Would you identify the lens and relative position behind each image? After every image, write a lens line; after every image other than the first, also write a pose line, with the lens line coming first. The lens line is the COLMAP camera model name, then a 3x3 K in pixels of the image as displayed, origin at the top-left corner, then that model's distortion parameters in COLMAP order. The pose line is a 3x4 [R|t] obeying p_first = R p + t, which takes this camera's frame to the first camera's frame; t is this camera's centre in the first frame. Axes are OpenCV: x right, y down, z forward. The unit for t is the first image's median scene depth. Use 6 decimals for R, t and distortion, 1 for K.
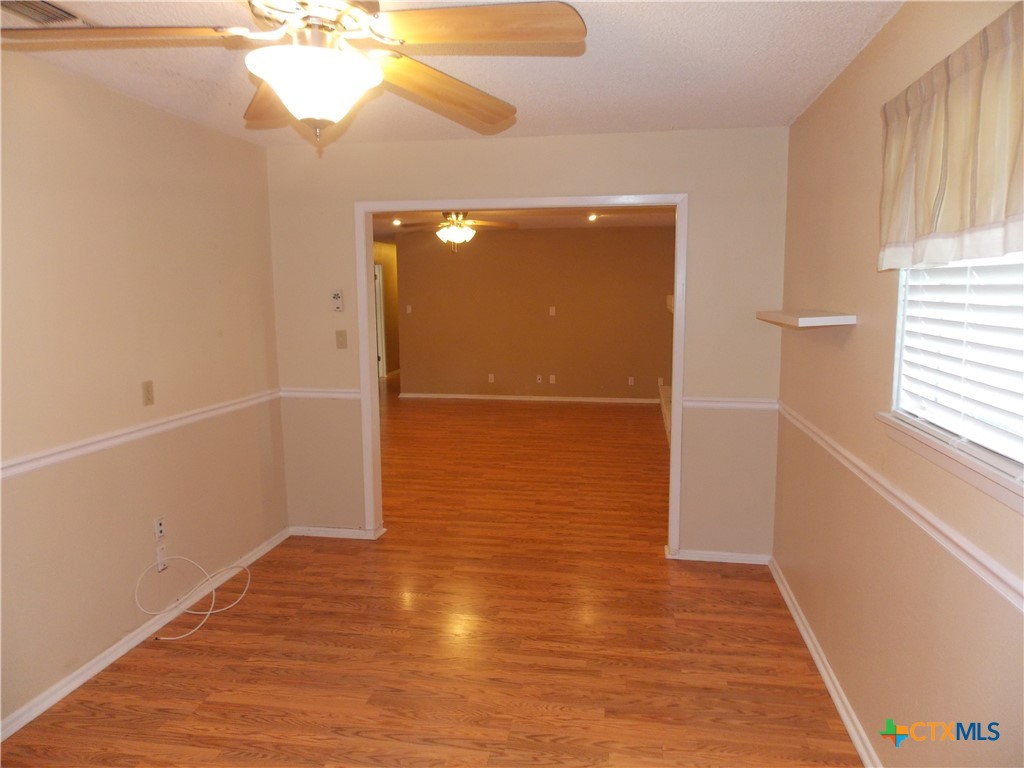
lens RADIAL K [[674.2, 0, 515.2], [0, 674.2, 383.4], [0, 0, 1]] dist [0.009002, -0.012155]
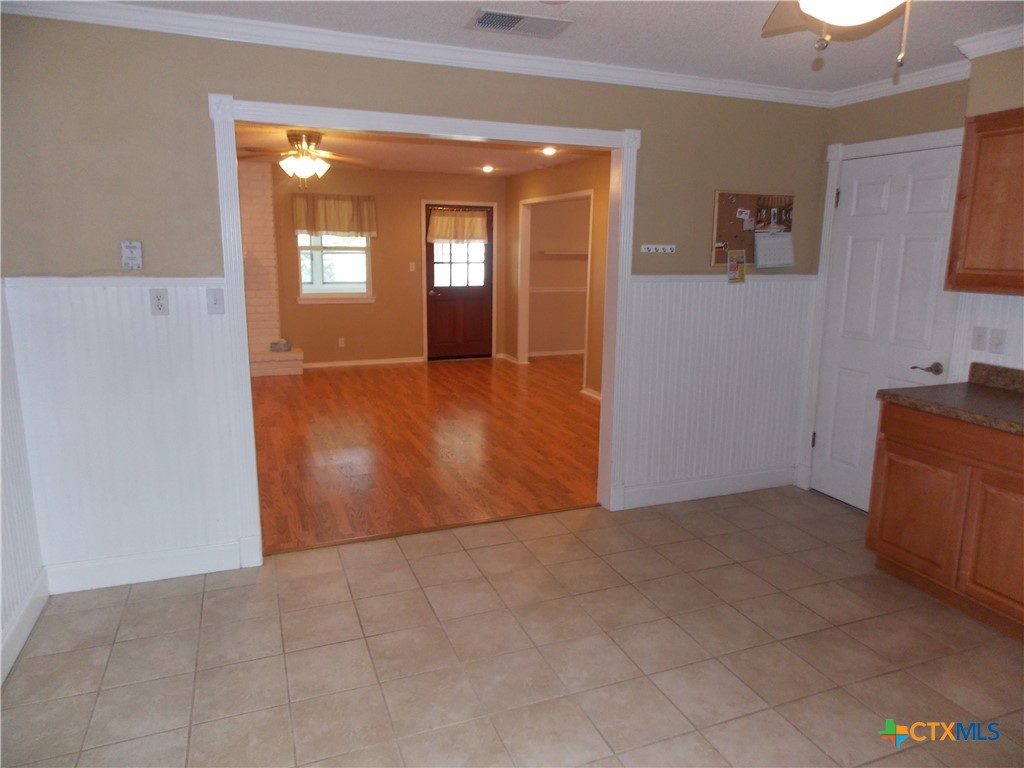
lens RADIAL K [[674.2, 0, 510.7], [0, 674.2, 380.8], [0, 0, 1]] dist [0.009002, -0.012155]
pose [[-0.522704, -0.166359, 0.836125, -1.253551], [0.104980, 0.960751, 0.256783, -0.207779], [-0.846026, 0.221998, -0.484723, 1.653765]]
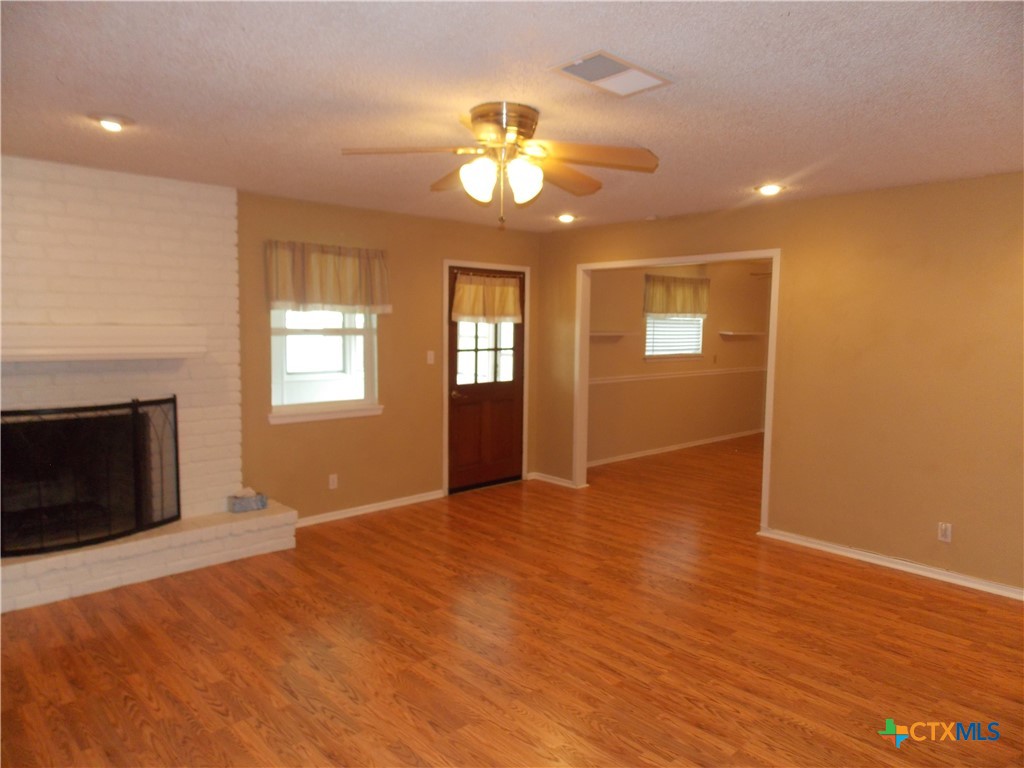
lens RADIAL K [[674.2, 0, 512.4], [0, 674.2, 378.6], [0, 0, 1]] dist [0.009002, -0.012155]
pose [[-0.791628, -0.049361, 0.609006, -0.464274], [0.078294, 0.980319, 0.181228, -0.233053], [-0.605966, 0.191147, -0.772184, 1.776186]]
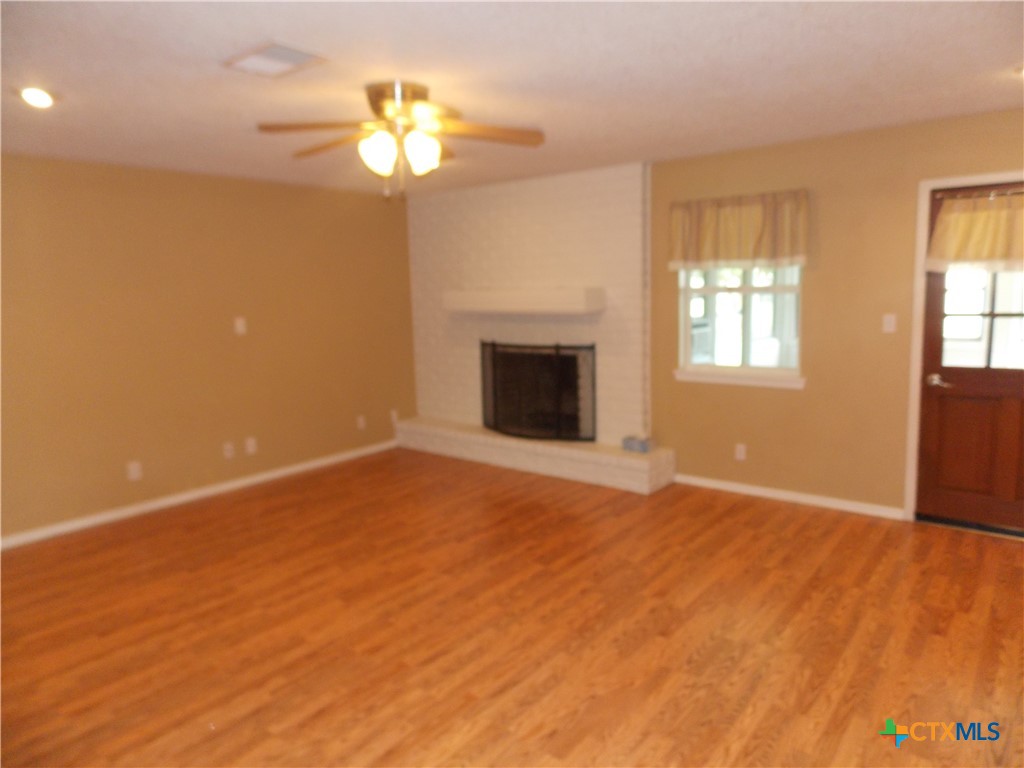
lens RADIAL K [[674.2, 0, 512.8], [0, 674.2, 374.6], [0, 0, 1]] dist [0.009002, -0.012155]
pose [[0.485769, -0.122623, 0.865443, -0.603586], [0.141984, 0.988031, 0.060297, -0.126924], [-0.862478, 0.093589, 0.497365, 0.974549]]
